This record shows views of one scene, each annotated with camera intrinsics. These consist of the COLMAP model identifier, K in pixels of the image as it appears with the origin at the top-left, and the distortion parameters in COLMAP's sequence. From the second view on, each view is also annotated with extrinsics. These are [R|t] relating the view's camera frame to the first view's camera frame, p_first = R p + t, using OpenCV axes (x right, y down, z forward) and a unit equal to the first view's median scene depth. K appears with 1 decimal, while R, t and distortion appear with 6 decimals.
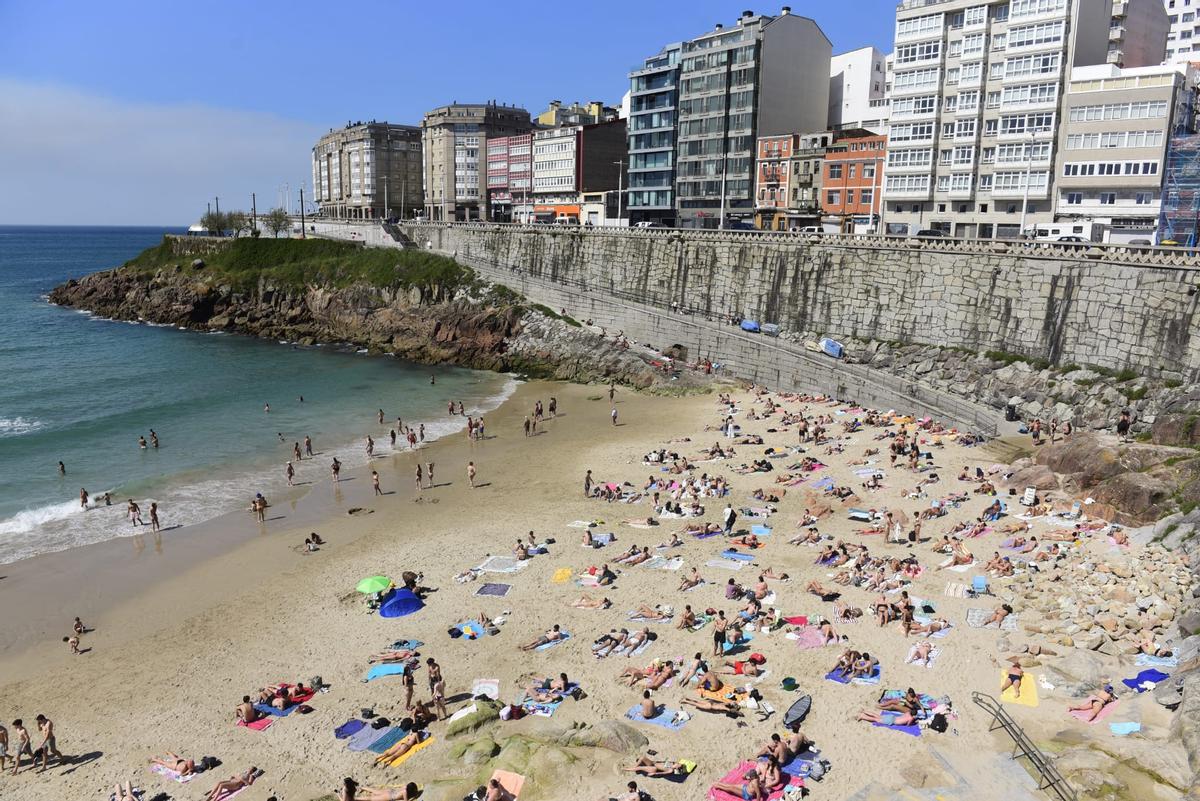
lens RADIAL K [[830.1, 0, 603.9], [0, 830.1, 404.3], [0, 0, 1]] dist [-0.043736, -0.006235]
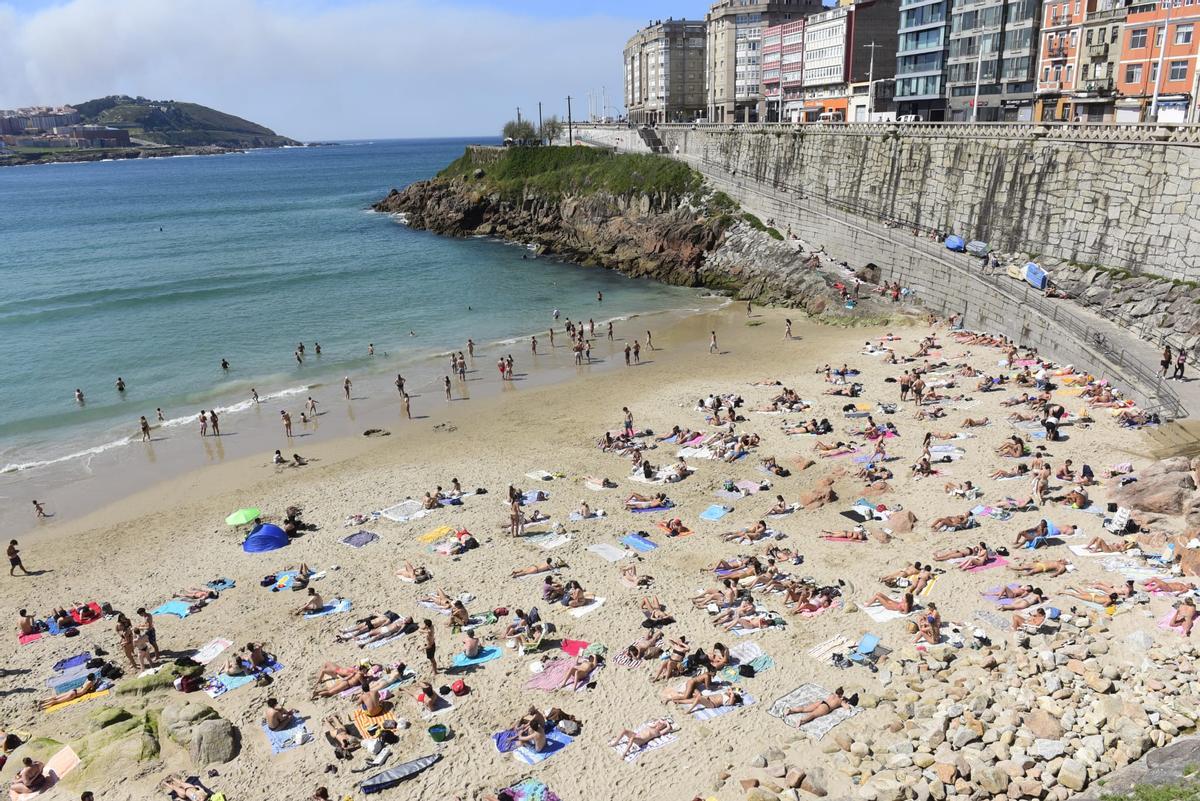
lens RADIAL K [[830.1, 0, 603.9], [0, 830.1, 404.3], [0, 0, 1]] dist [-0.043736, -0.006235]
pose [[0.910536, 0.090063, -0.403500, 0.161992], [-0.043876, 0.991523, 0.122301, -0.017864], [0.411095, -0.093656, 0.906769, 0.095640]]
